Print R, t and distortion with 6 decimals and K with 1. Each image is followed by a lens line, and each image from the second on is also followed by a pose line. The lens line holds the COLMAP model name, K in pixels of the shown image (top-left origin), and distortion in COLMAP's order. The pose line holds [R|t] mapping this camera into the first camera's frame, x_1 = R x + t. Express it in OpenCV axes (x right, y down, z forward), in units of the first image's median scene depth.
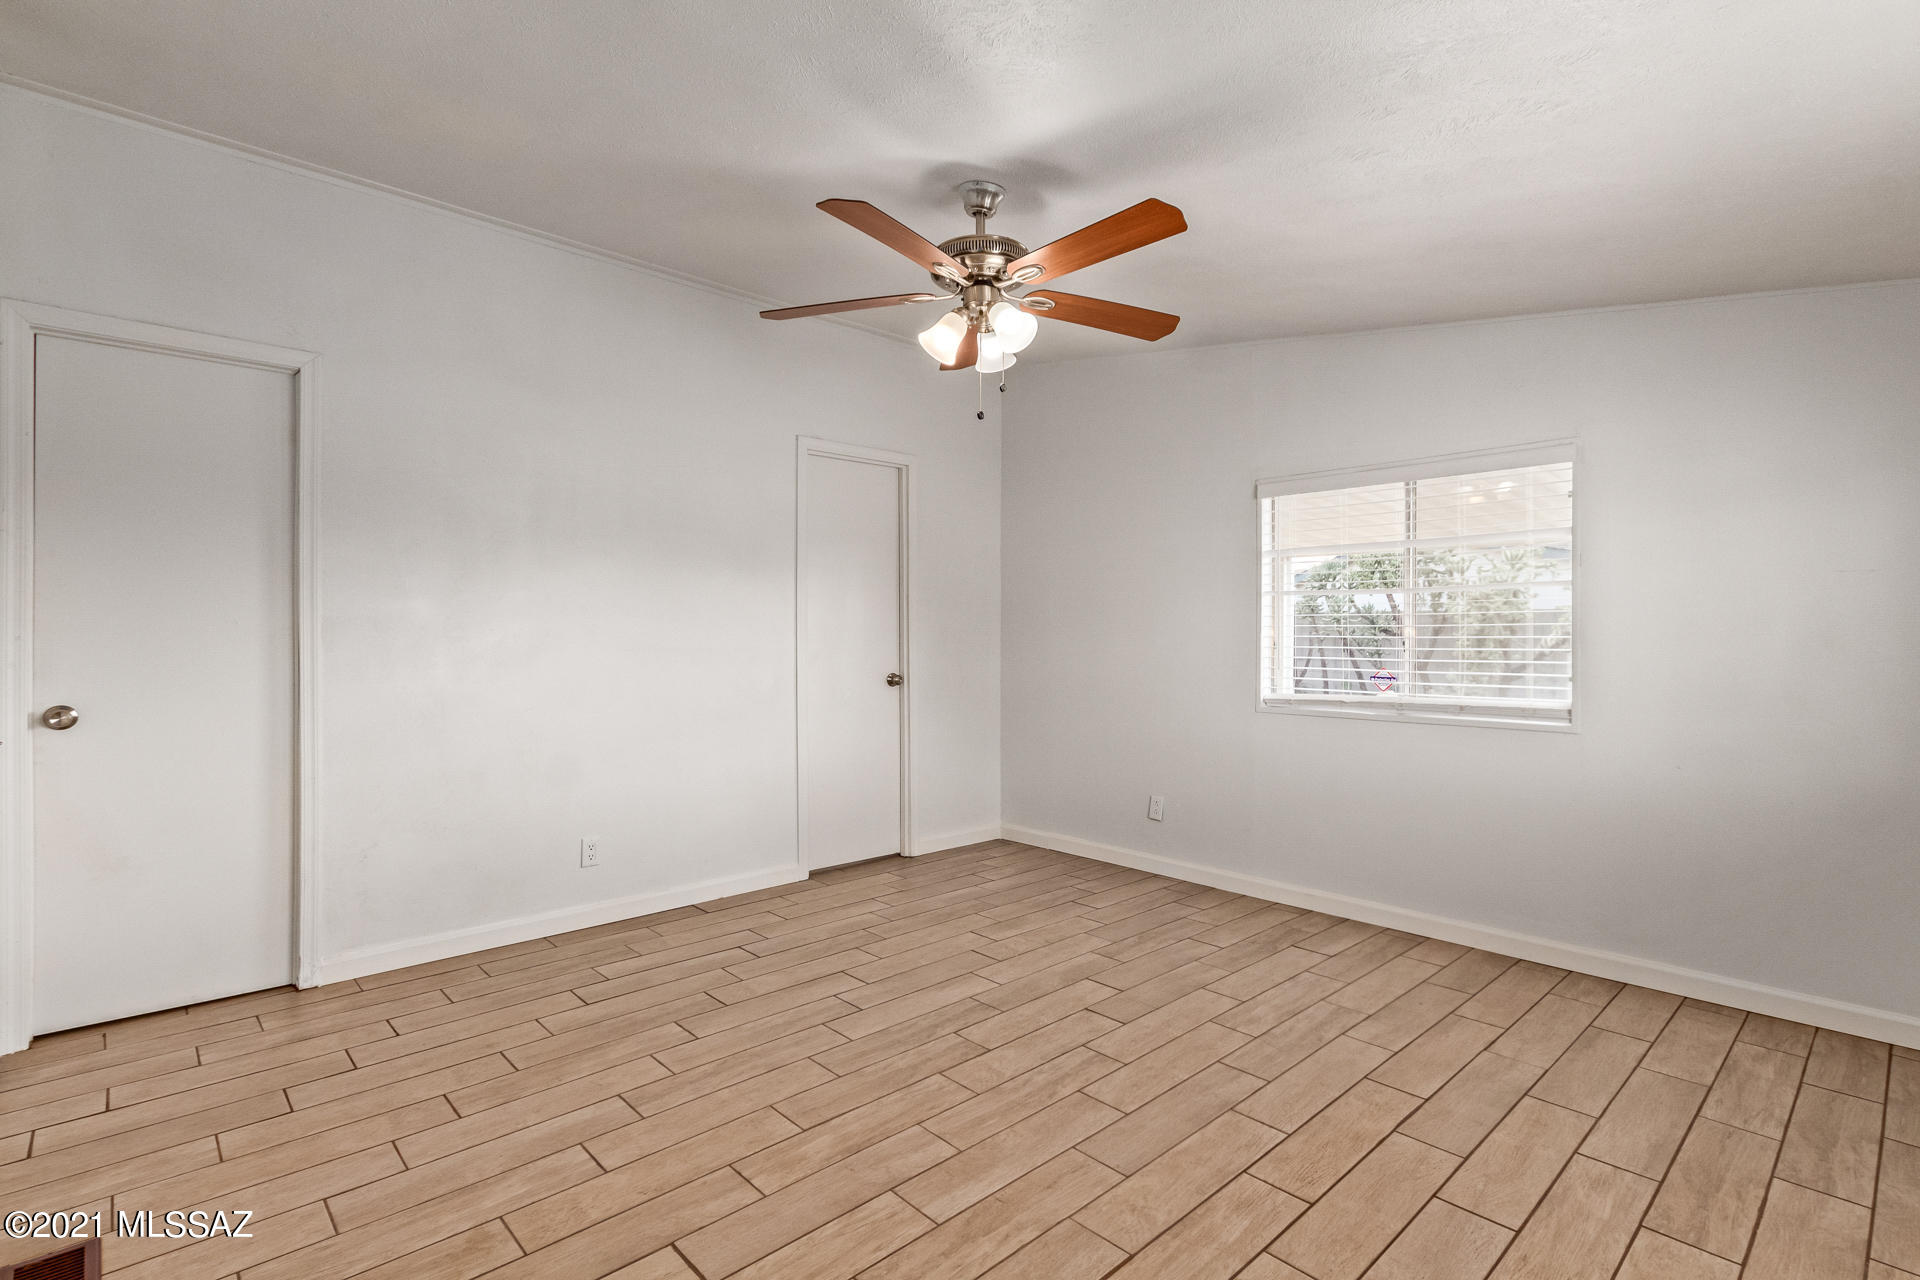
lens RADIAL K [[902.9, 0, 955.4], [0, 902.9, 638.5], [0, 0, 1]] dist [0.005431, -0.005383]
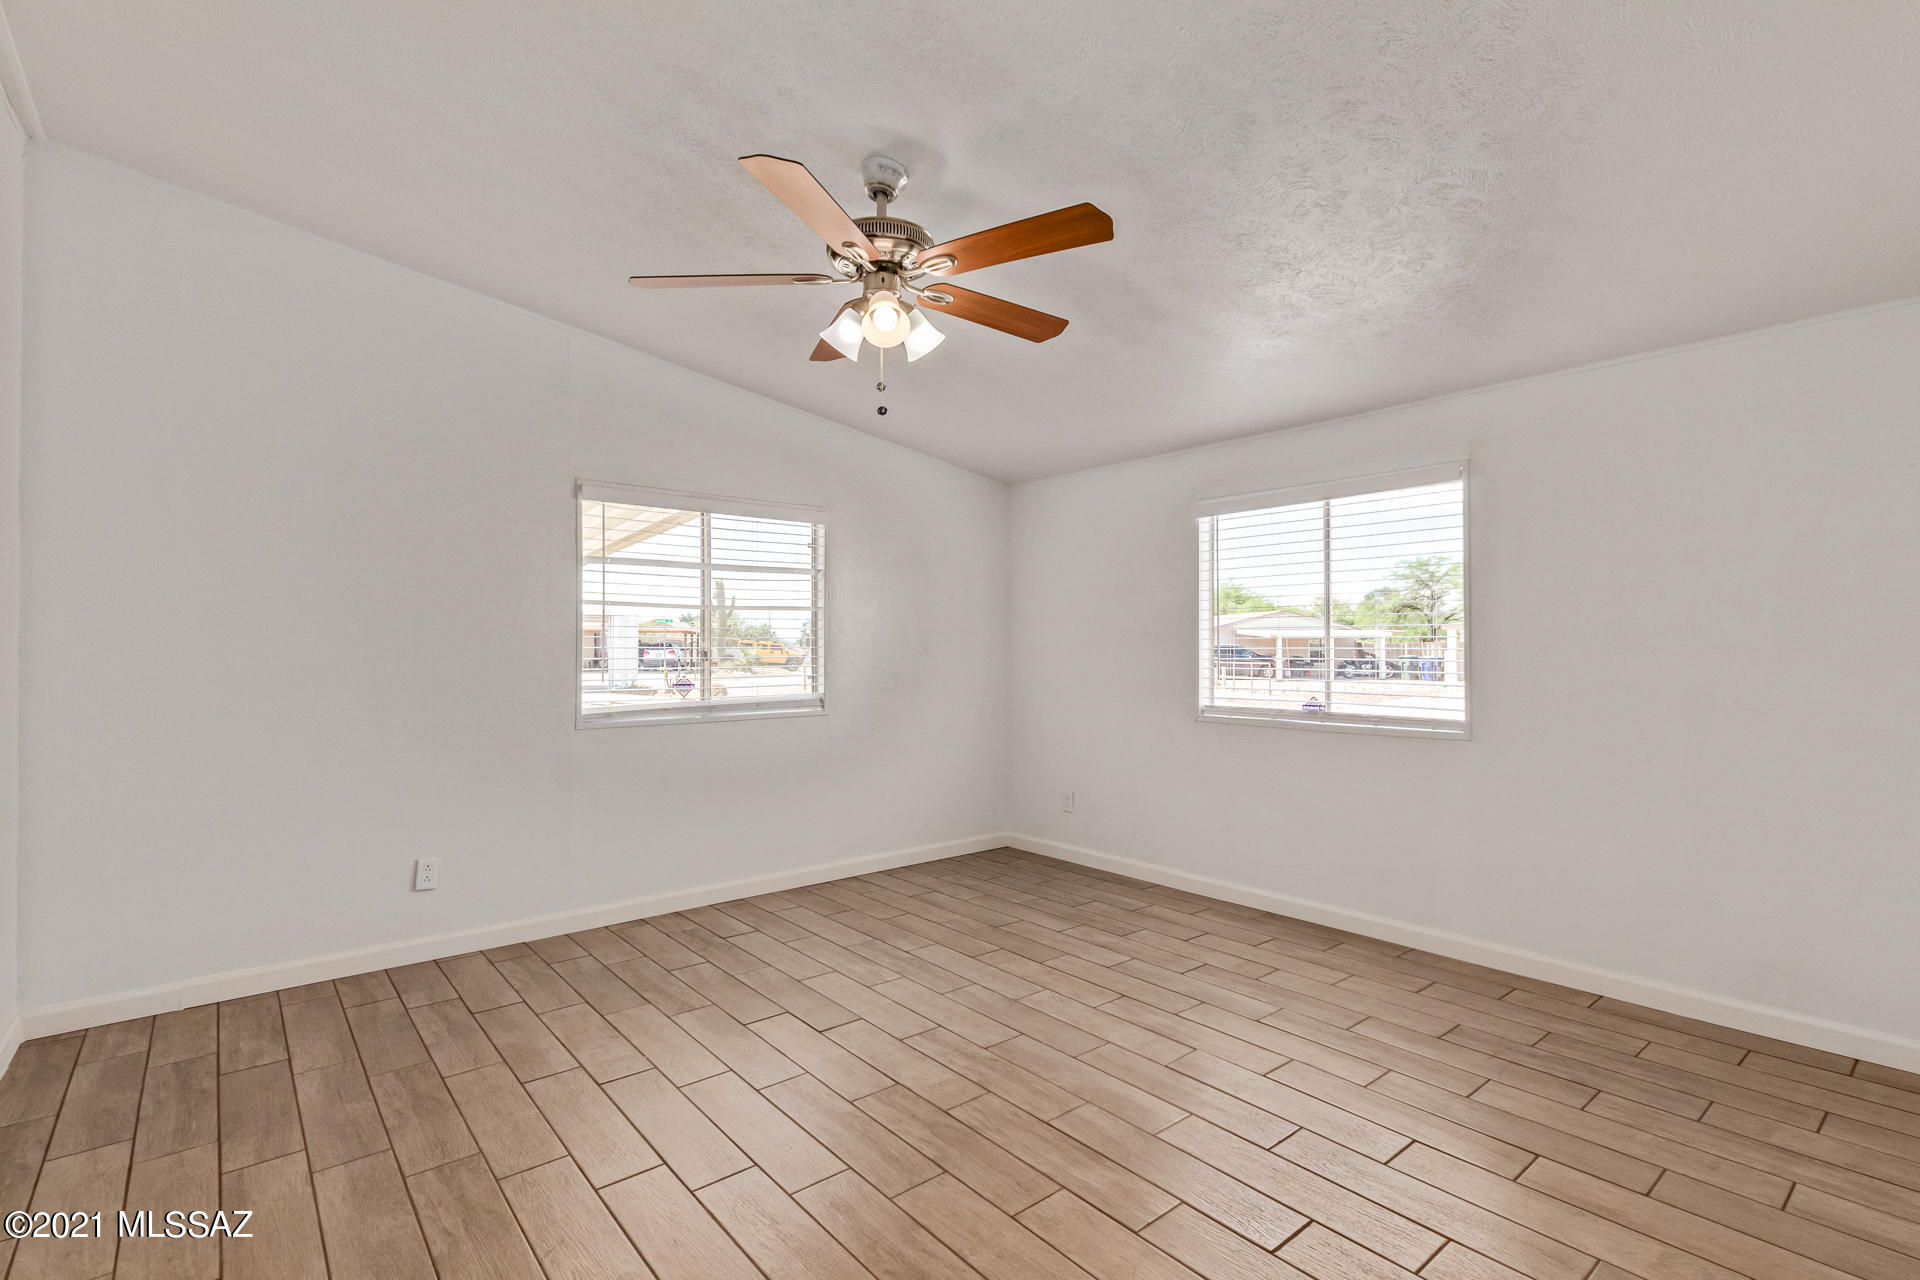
lens RADIAL K [[902.9, 0, 959.5], [0, 902.9, 628.4], [0, 0, 1]] dist [0.005431, -0.005383]
pose [[0.056436, 0.013571, 0.998314, -0.922769], [0.007491, 0.999874, -0.014016, -0.017360], [-0.998378, 0.008269, 0.056327, 0.869218]]
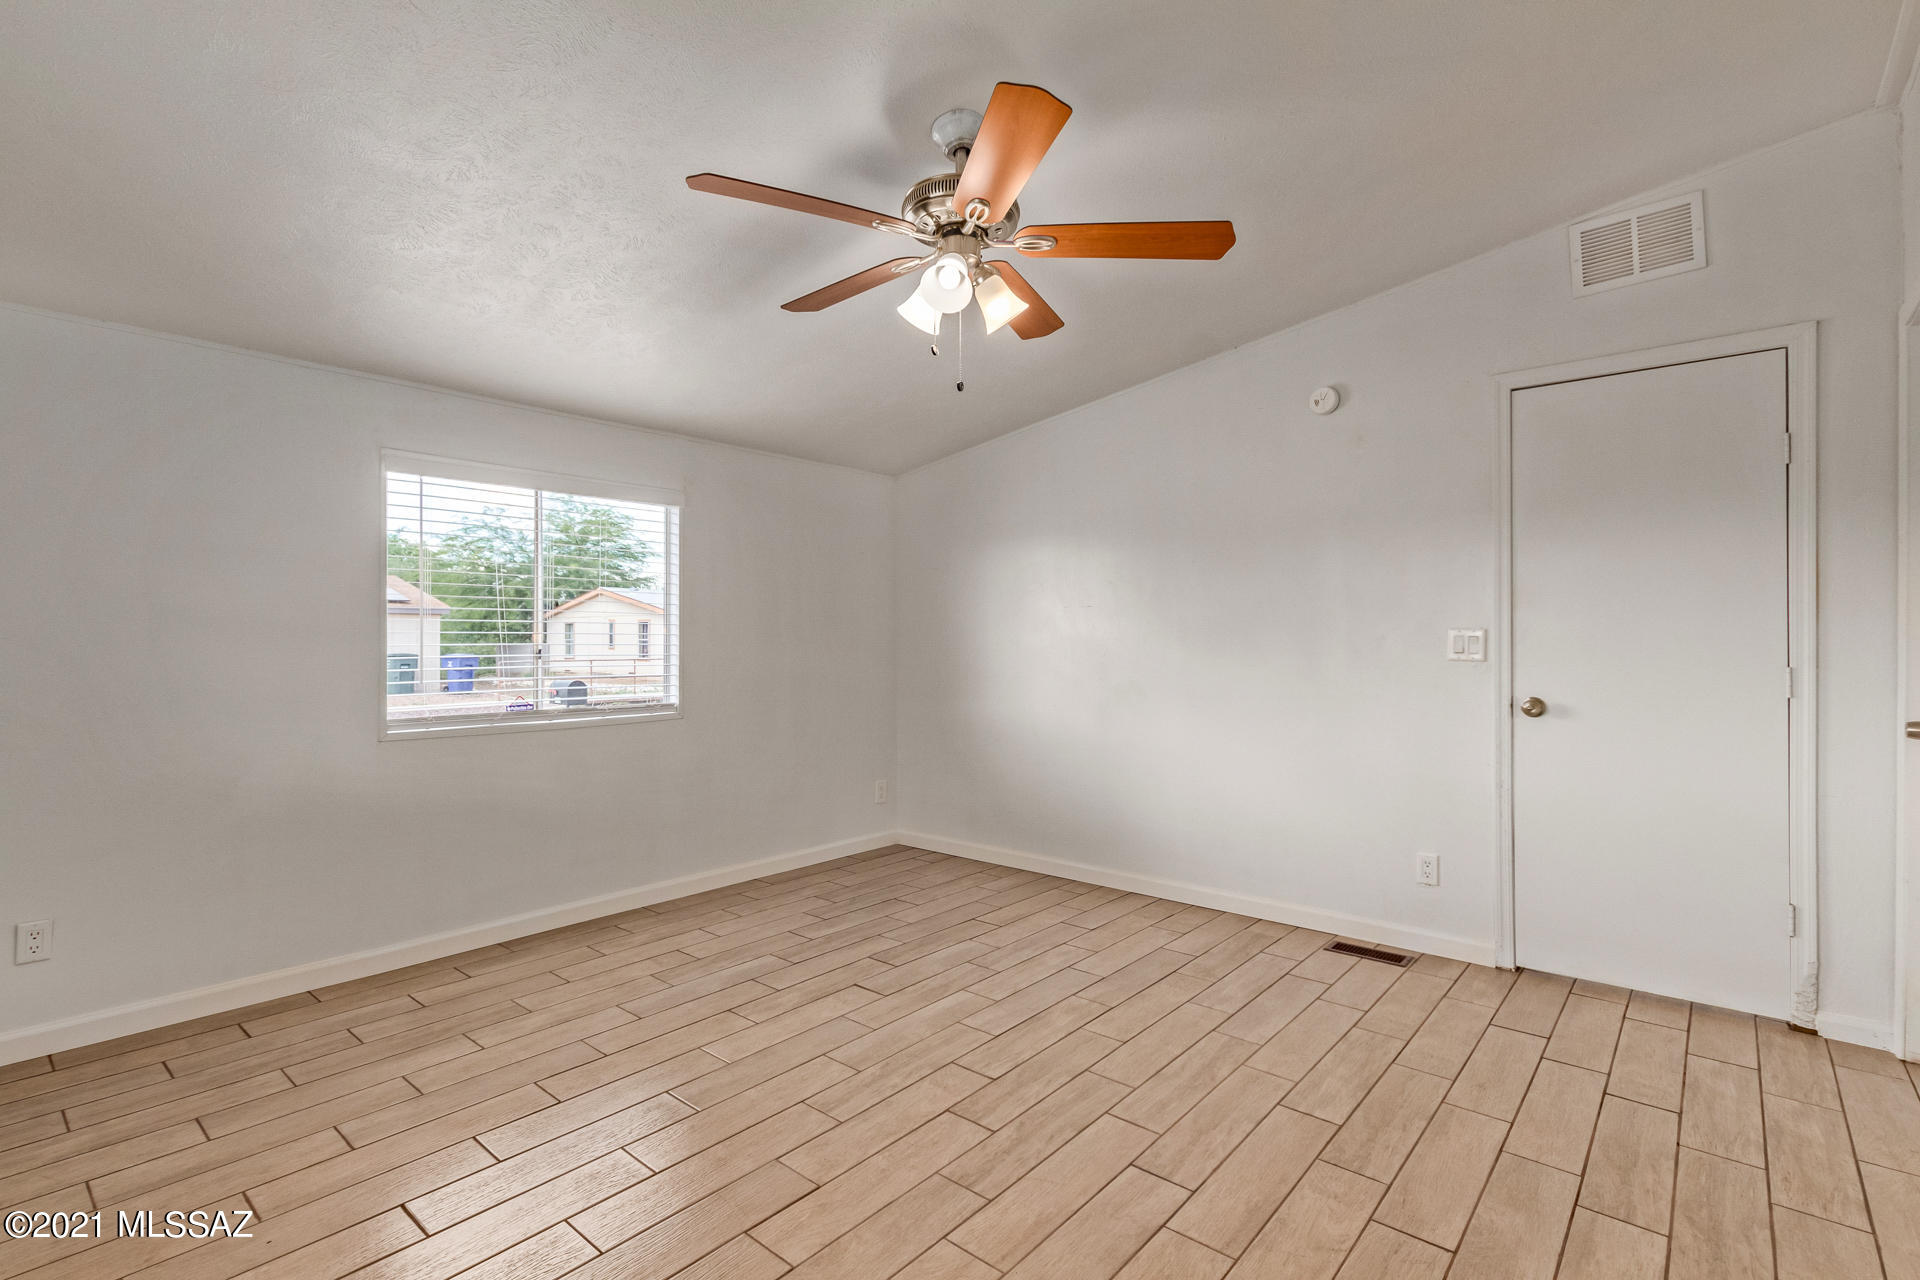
lens RADIAL K [[902.9, 0, 961.7], [0, 902.9, 642.1], [0, 0, 1]] dist [0.005431, -0.005383]
pose [[-0.992662, 0.000053, -0.120925, 0.132355], [-0.000850, 0.999972, 0.007419, -0.016189], [0.120922, 0.007468, -0.992634, 1.874985]]
